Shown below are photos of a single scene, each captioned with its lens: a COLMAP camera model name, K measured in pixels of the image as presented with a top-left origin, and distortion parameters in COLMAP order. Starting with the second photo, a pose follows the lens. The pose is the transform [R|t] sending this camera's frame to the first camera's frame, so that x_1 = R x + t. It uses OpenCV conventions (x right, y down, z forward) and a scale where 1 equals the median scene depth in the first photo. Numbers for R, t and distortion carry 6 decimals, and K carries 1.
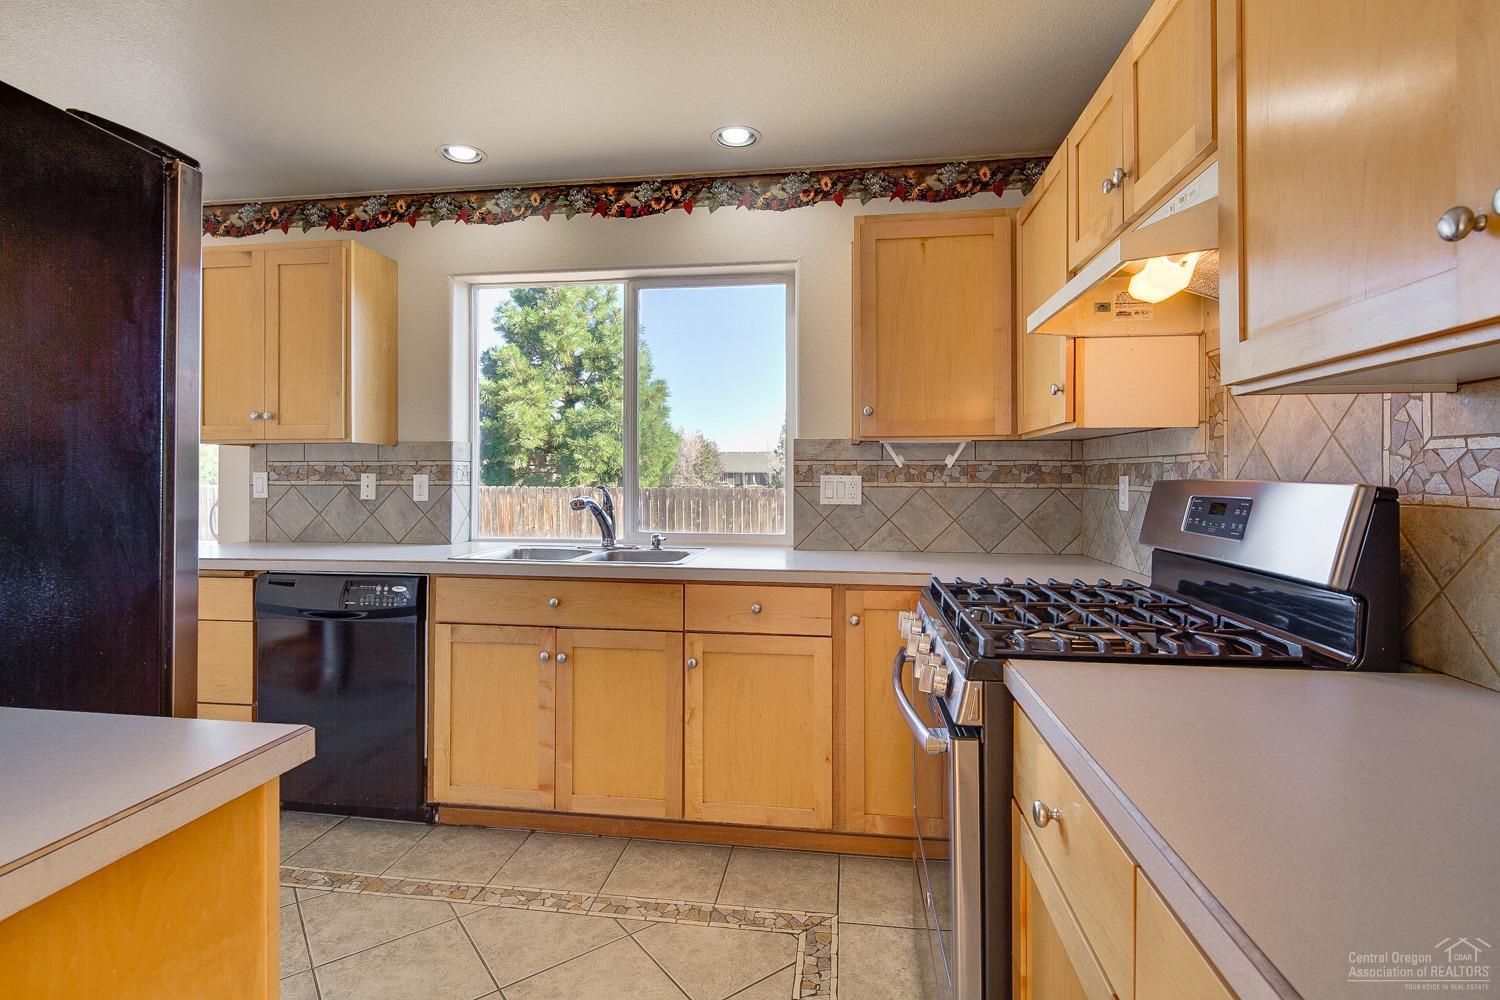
lens RADIAL K [[721.8, 0, 746.6], [0, 721.8, 473.7], [0, 0, 1]] dist [0.000008, -0.002635]
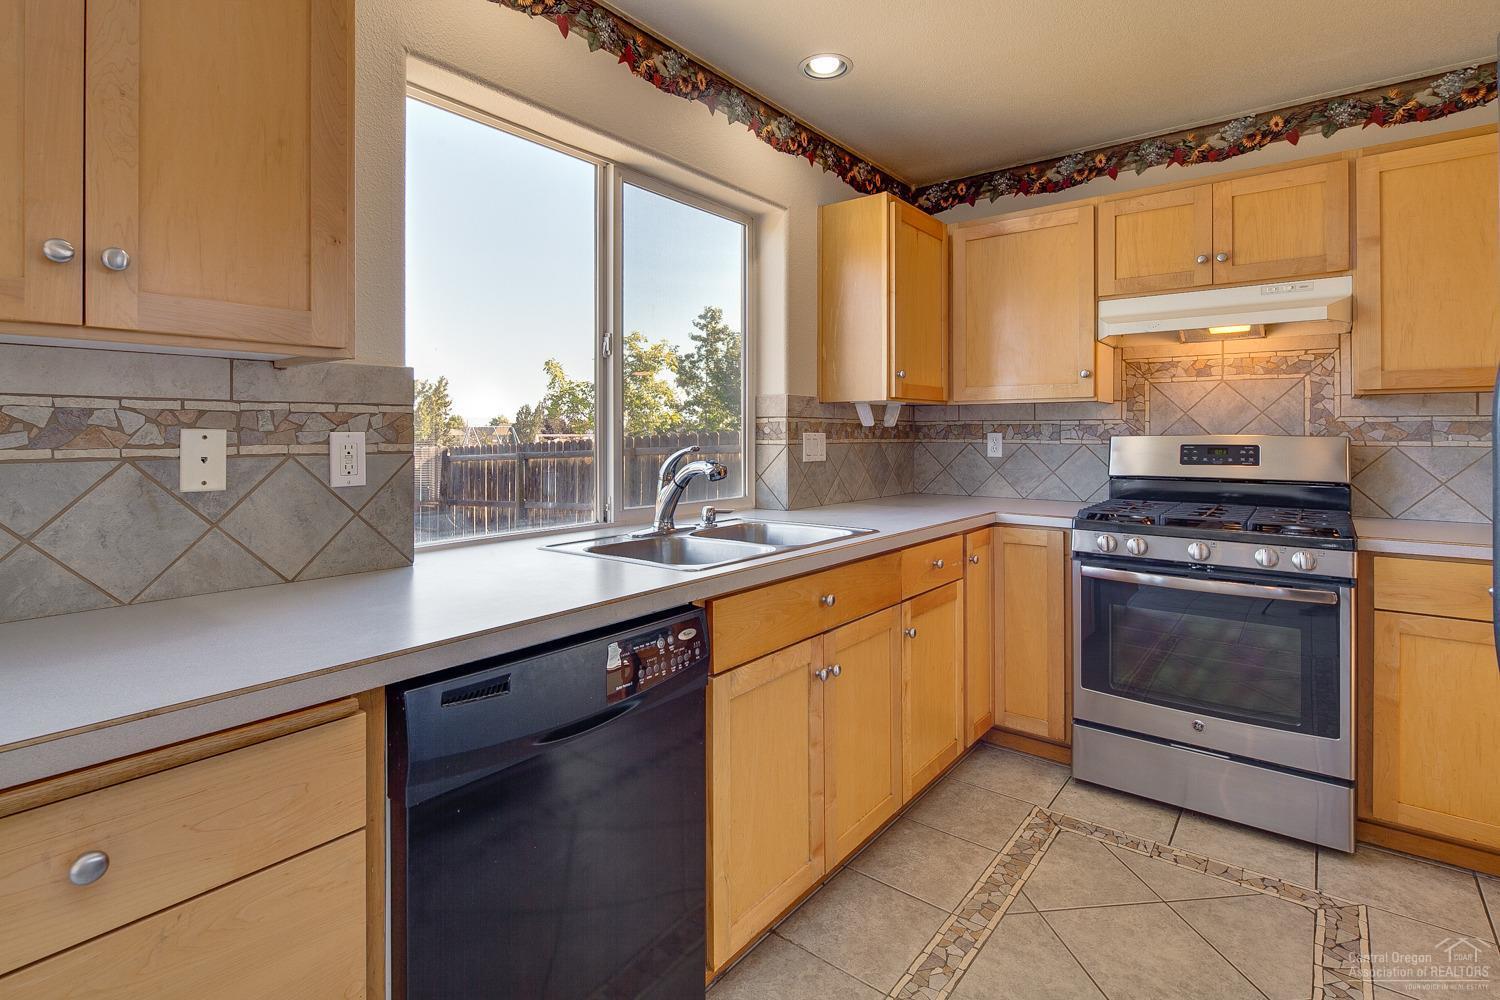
lens RADIAL K [[721.8, 0, 747.4], [0, 721.8, 432.6], [0, 0, 1]] dist [0.000008, -0.002635]
pose [[0.514649, -0.000871, 0.857400, -0.796916], [-0.001583, 0.999997, 0.001966, 0.000371], [-0.857399, -0.002369, 0.514646, 0.565390]]
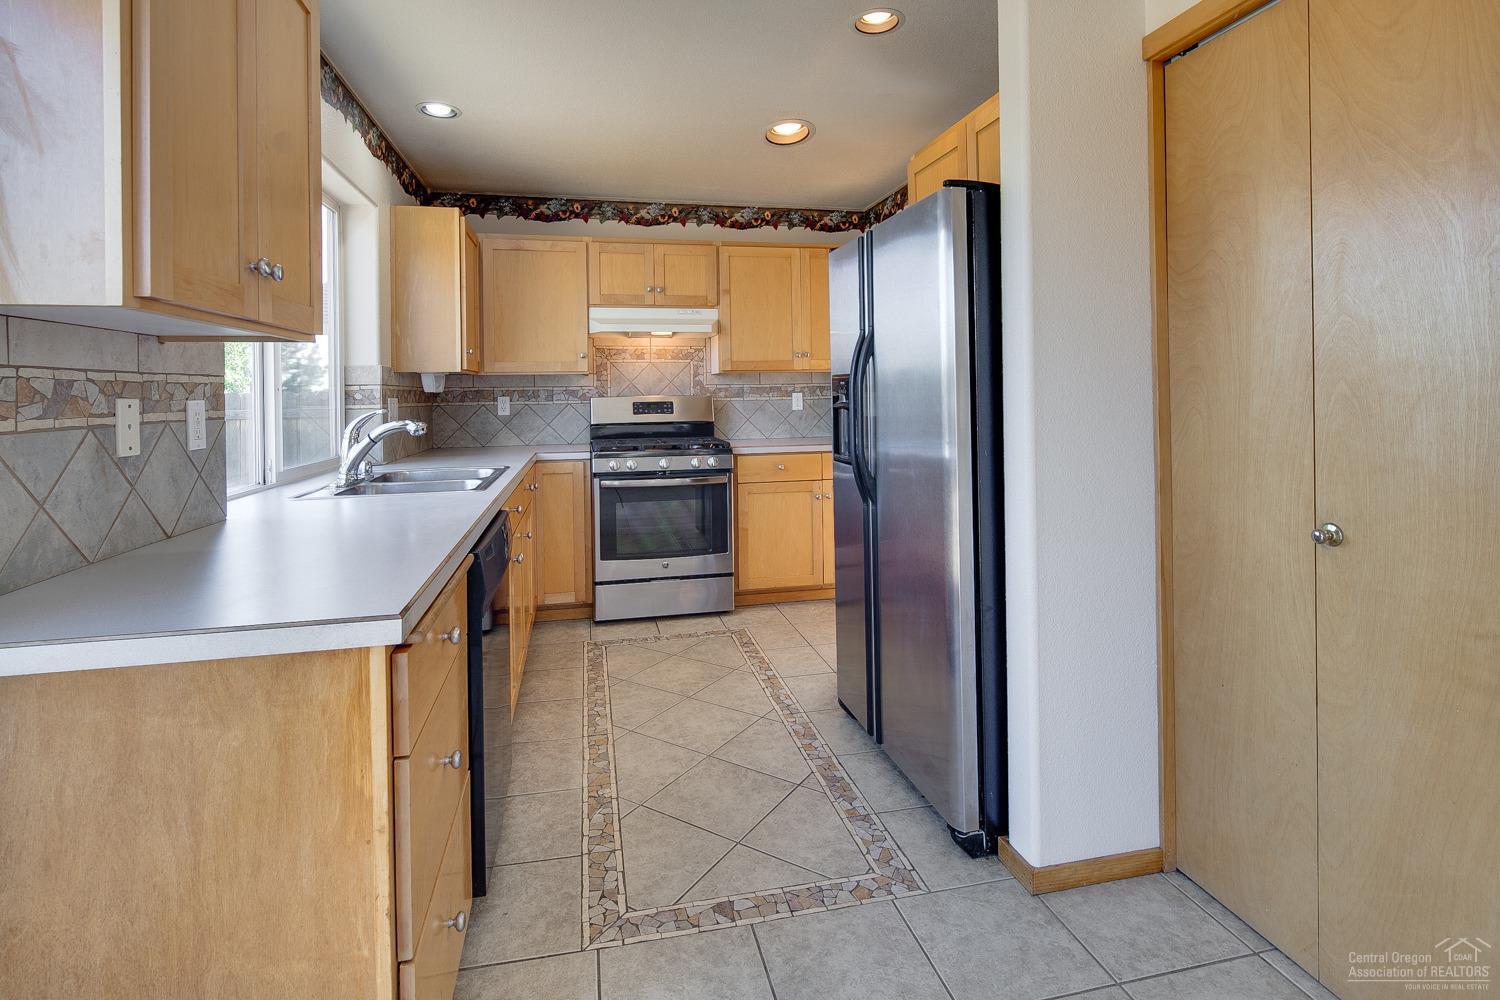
lens RADIAL K [[721.8, 0, 729.2], [0, 721.8, 394.4], [0, 0, 1]] dist [0.000008, -0.002635]
pose [[-0.322685, 0.001846, 0.946505, -1.189318], [0.010826, 0.999940, 0.001740, 0.000282], [-0.946445, 0.010808, -0.322685, 0.869455]]
